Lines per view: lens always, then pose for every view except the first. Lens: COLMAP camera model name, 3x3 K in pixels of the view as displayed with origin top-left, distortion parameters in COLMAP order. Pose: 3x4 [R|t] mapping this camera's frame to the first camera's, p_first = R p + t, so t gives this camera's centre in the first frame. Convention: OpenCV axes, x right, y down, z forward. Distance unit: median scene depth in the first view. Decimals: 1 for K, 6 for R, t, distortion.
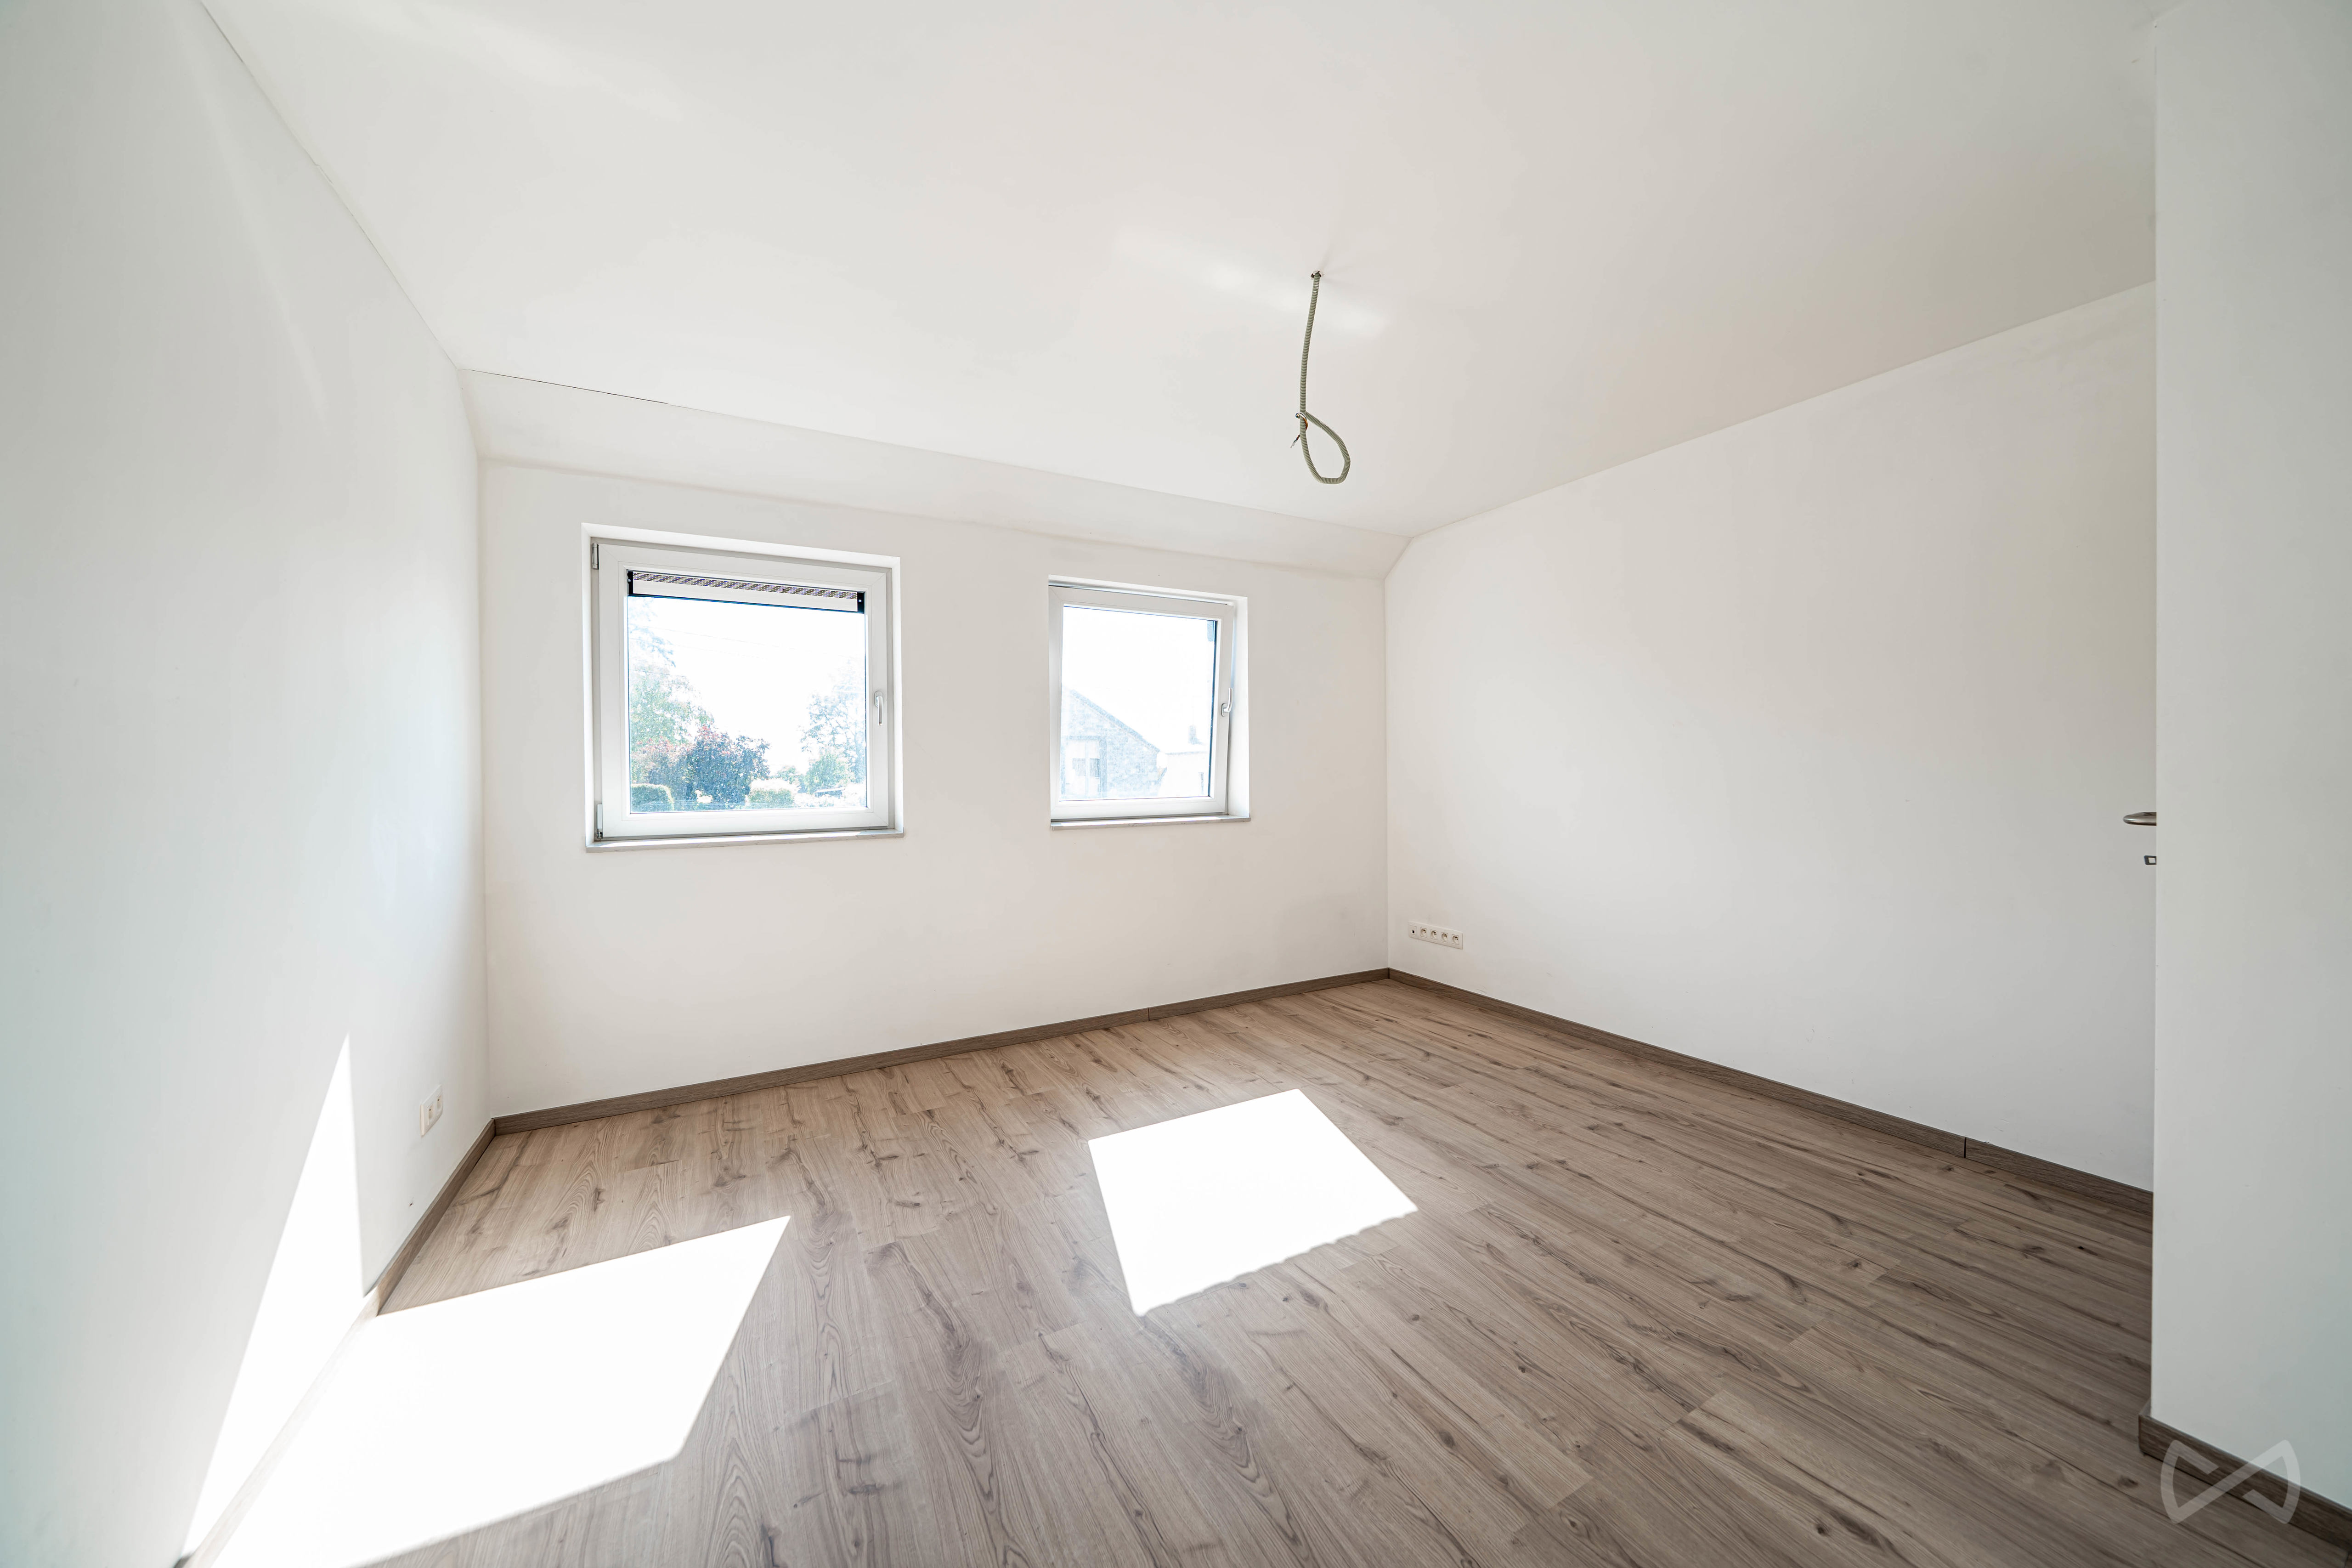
lens RADIAL K [[800.7, 0, 1174.4], [0, 800.7, 771.0], [0, 0, 1]] dist [-0.008331, -0.000138]
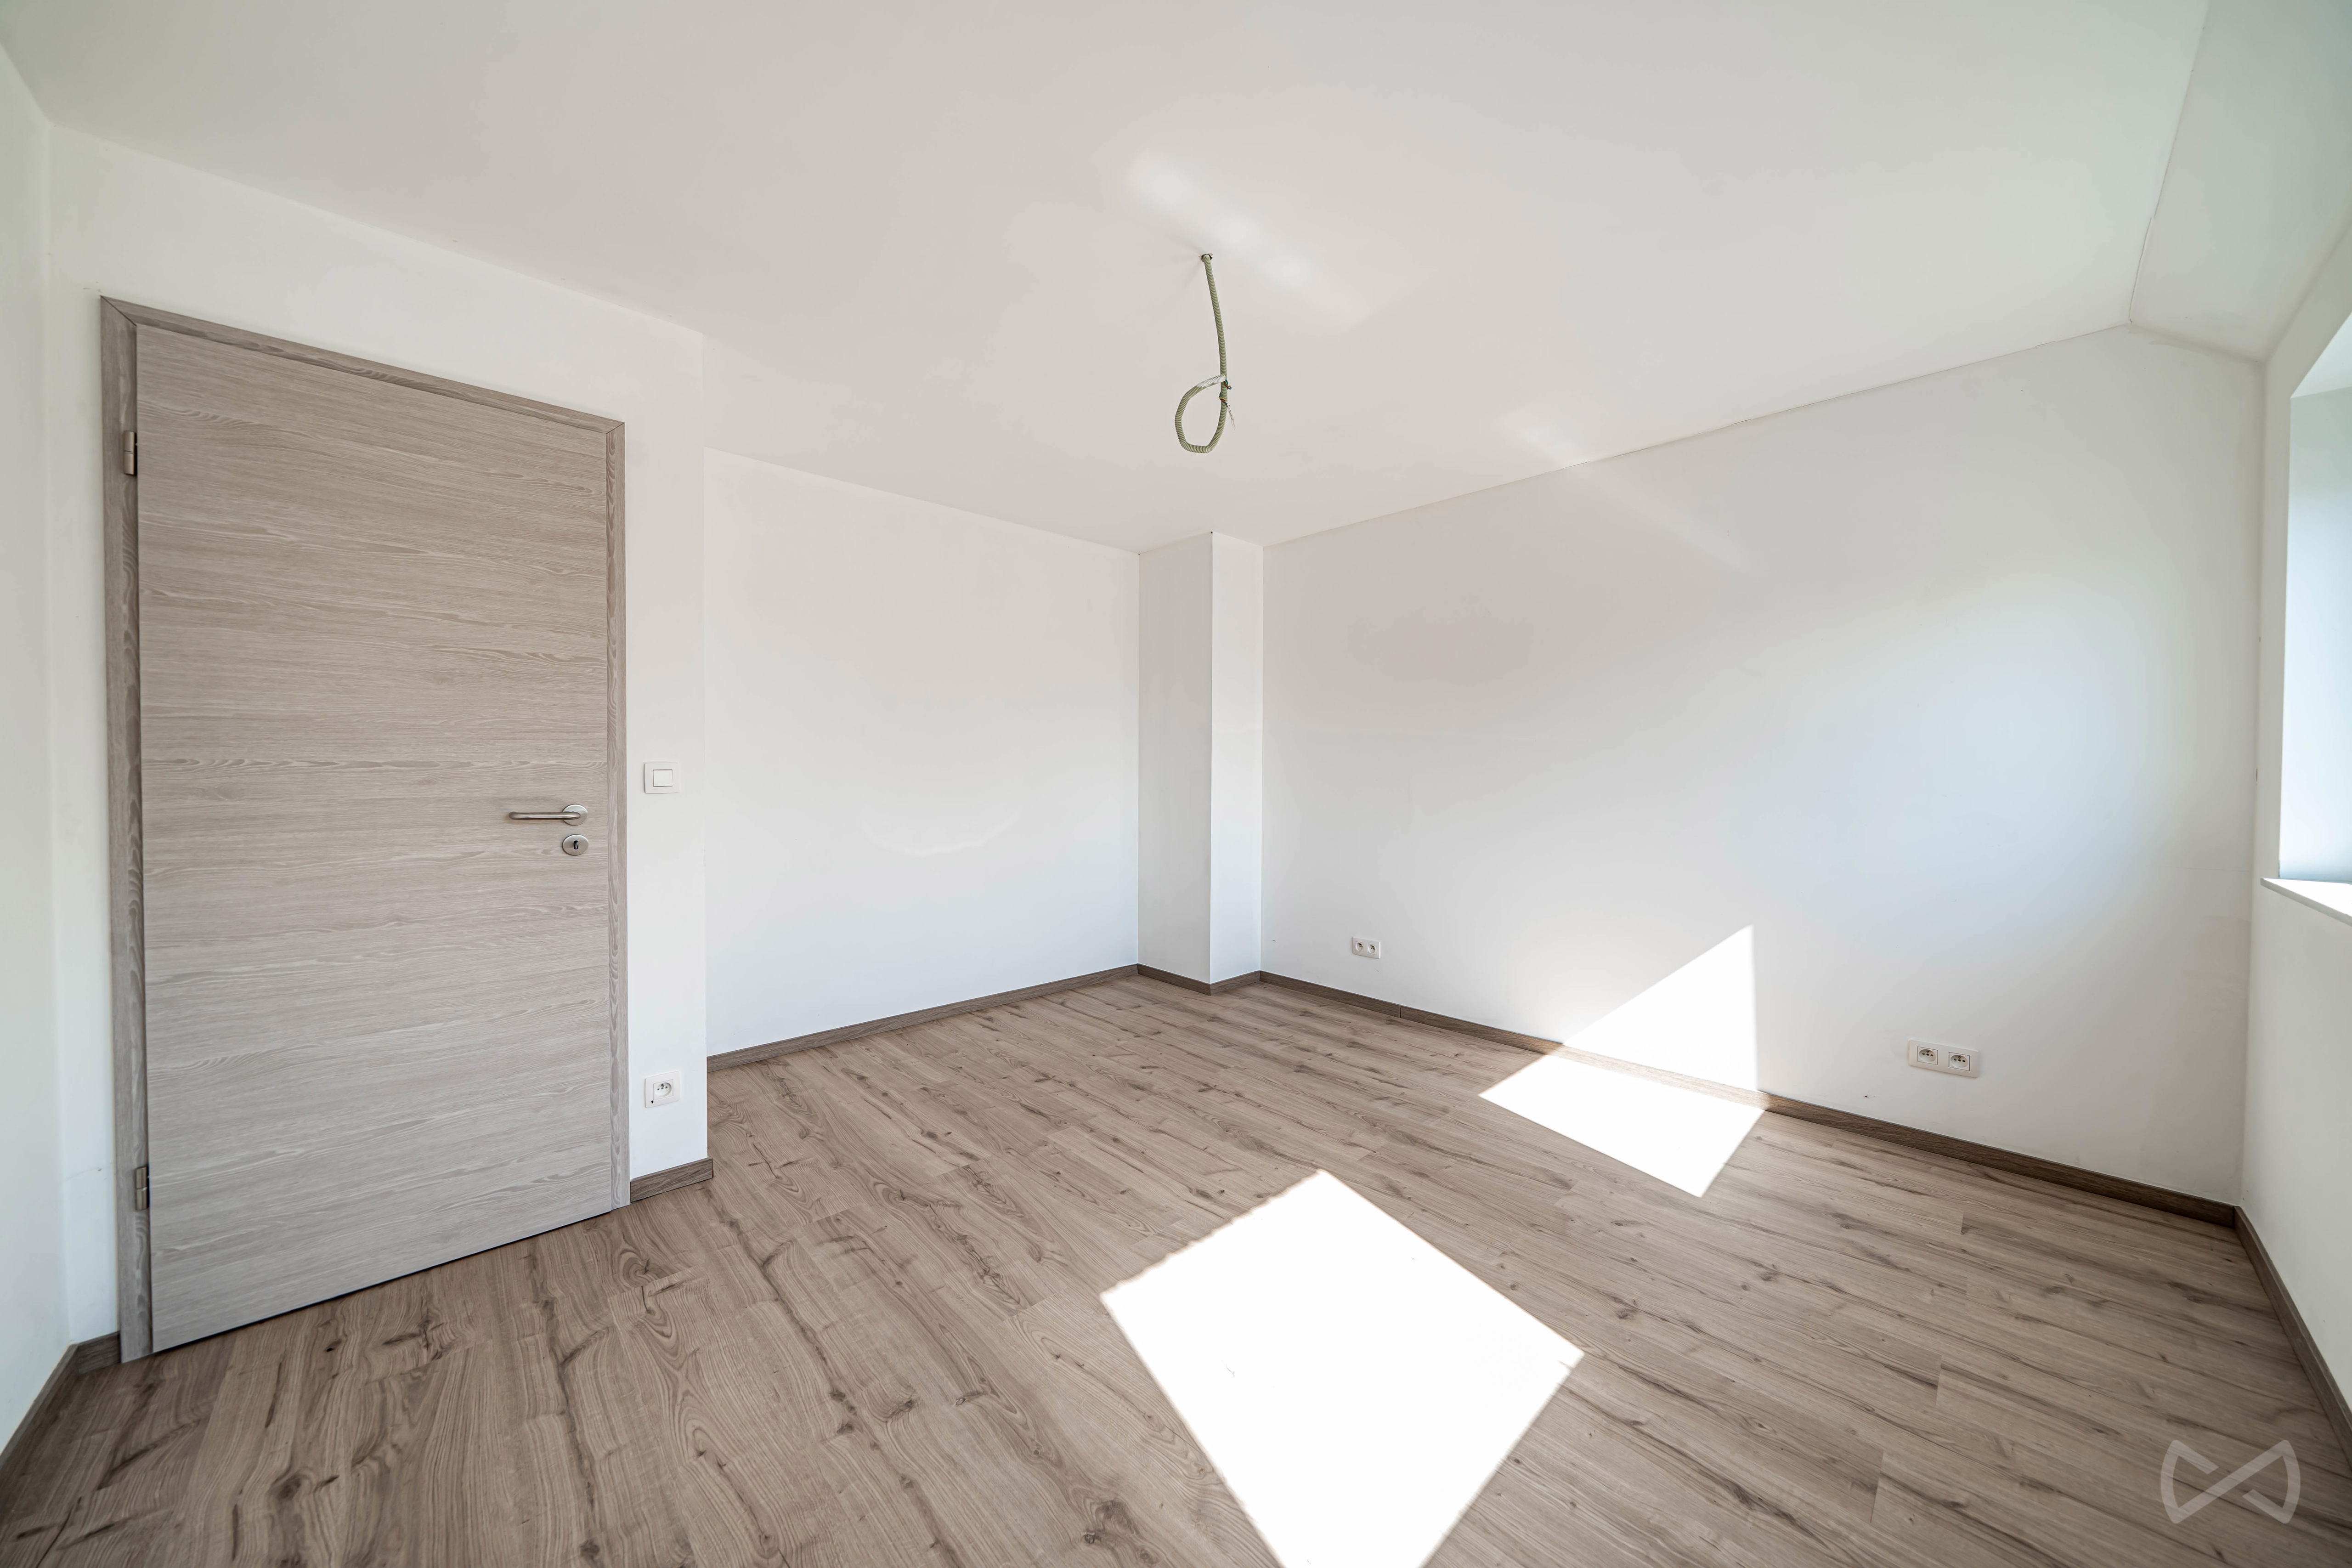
lens RADIAL K [[796.0, 0, 1176.0], [0, 796.0, 784.0], [0, 0, 1]] dist [-0.007162, -0.000042]
pose [[-0.966660, 0.012762, -0.255744, 0.458809], [0.006729, 0.999678, 0.024450, -0.010663], [0.255973, 0.021914, -0.966435, 1.911521]]
